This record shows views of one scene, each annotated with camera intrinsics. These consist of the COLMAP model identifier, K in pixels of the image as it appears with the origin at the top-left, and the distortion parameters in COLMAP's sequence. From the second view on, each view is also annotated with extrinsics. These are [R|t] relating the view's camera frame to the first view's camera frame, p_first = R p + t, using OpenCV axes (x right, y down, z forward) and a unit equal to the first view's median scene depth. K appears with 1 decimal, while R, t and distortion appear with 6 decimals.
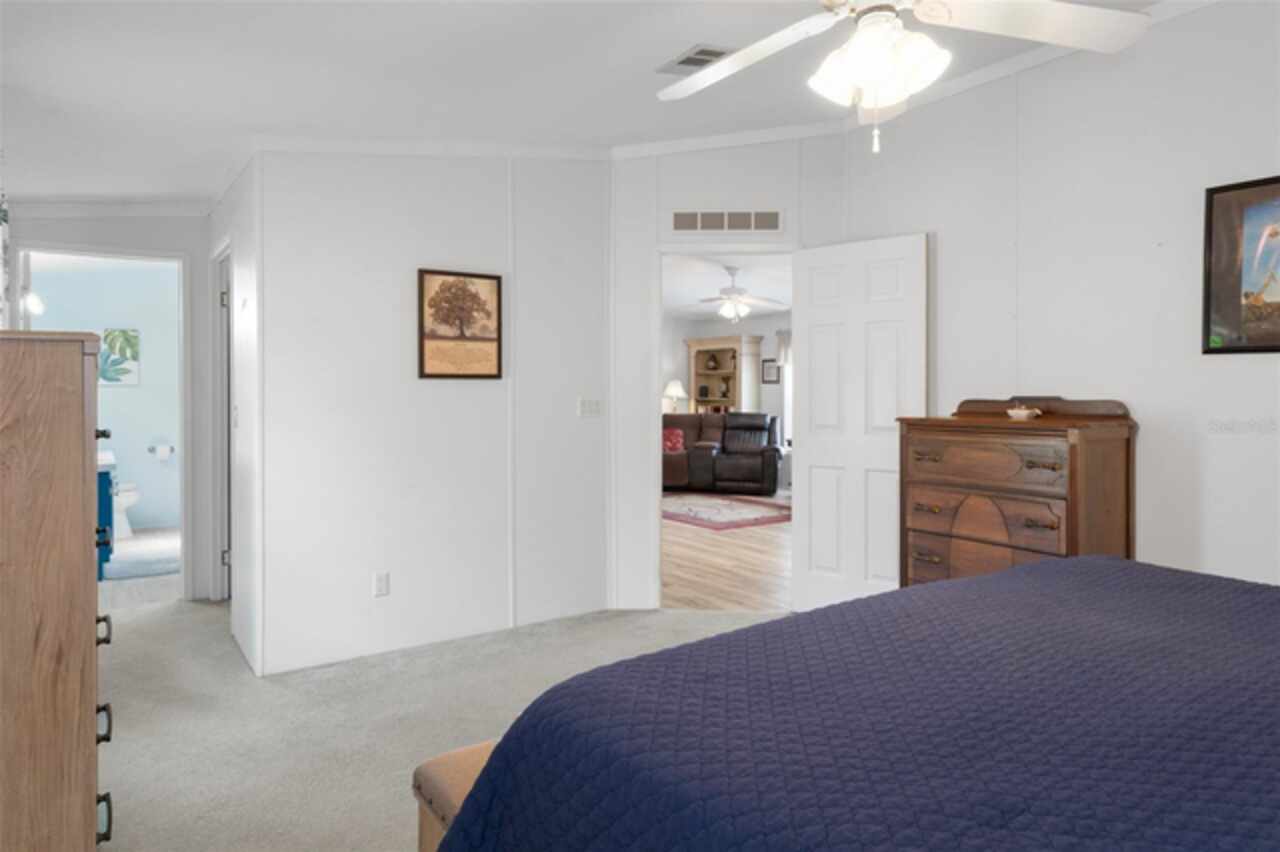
lens RADIAL K [[791.4, 0, 636.3], [0, 791.4, 392.8], [0, 0, 1]] dist [0.001830, 0.002609]
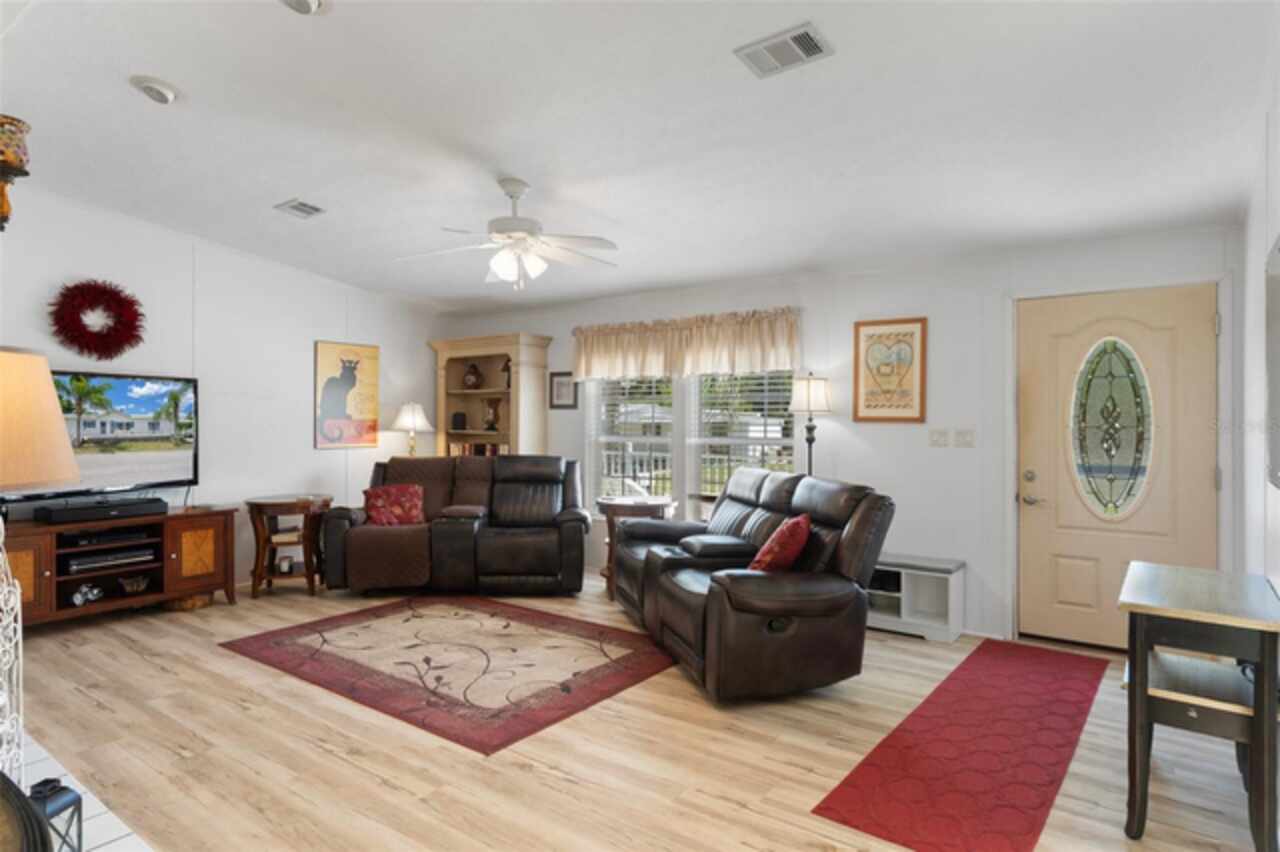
lens RADIAL K [[723.9, 0, 630.9], [0, 723.9, 419.3], [0, 0, 1]] dist [0.002724, 0.000397]
pose [[0.951140, 0.000893, 0.308759, 0.092342], [-0.000555, 0.999999, -0.001182, -0.006603], [-0.308760, 0.000953, 0.951139, 1.005591]]
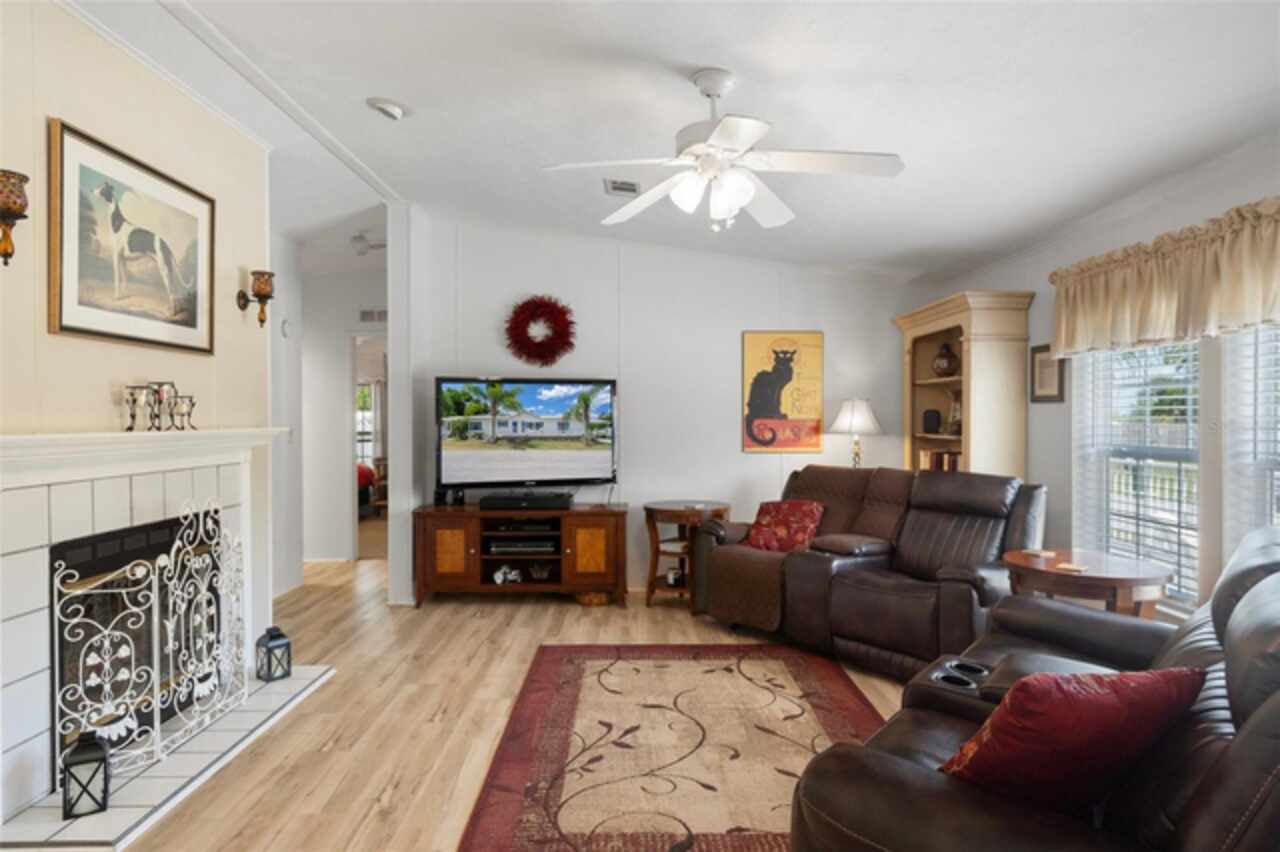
lens RADIAL K [[764.2, 0, 639.2], [0, 764.2, 422.3], [0, 0, 1]] dist [0.002256, 0.001004]
pose [[0.821957, 0.002365, -0.569544, 0.540916], [0.000957, 0.999984, 0.005533, -0.010053], [0.569548, -0.005093, 0.821942, 1.326737]]
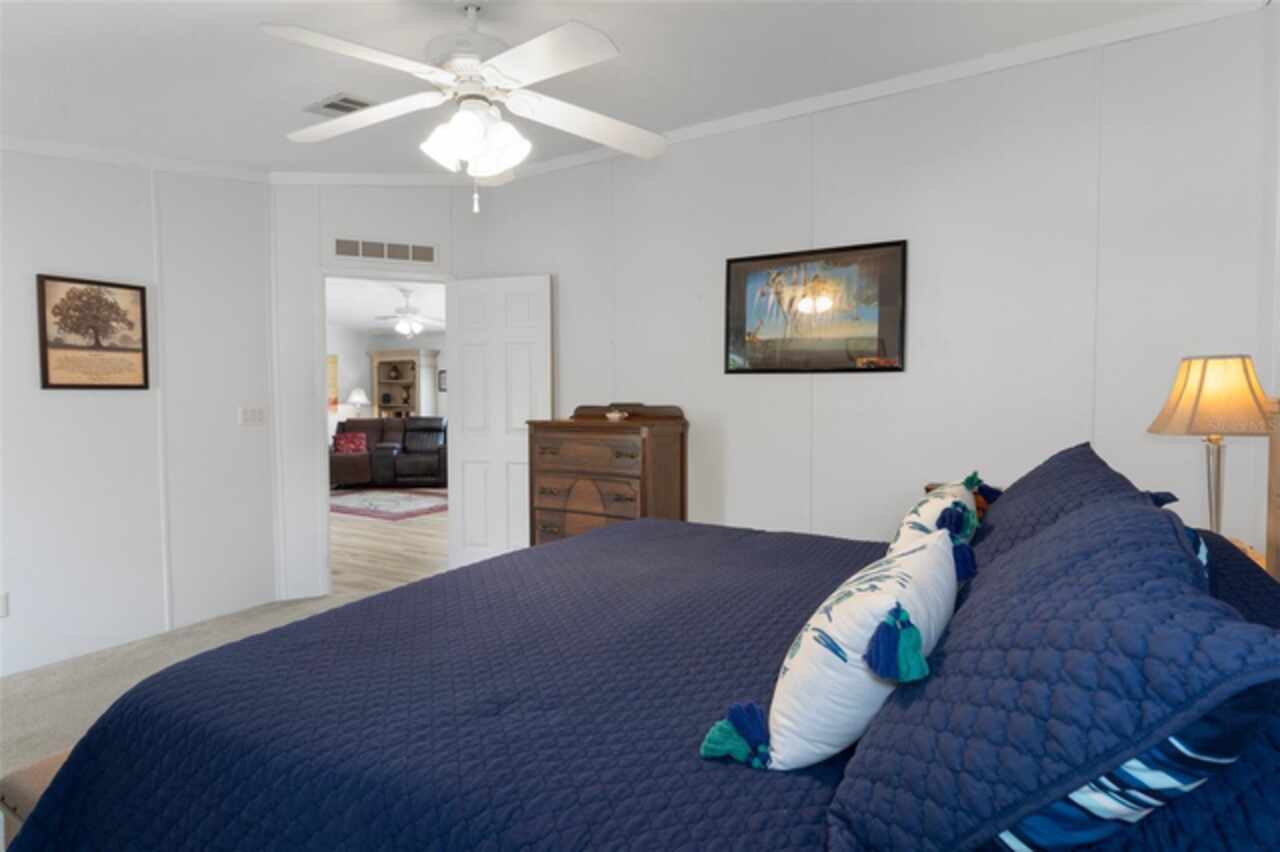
lens RADIAL K [[669.8, 0, 637.2], [0, 669.8, 420.5], [0, 0, 1]] dist [0.003021, 0.000930]
pose [[0.910644, -0.018335, 0.412785, 0.041890], [0.004405, 0.999389, 0.034672, -0.004610], [-0.413168, -0.029756, 0.910168, -0.037867]]
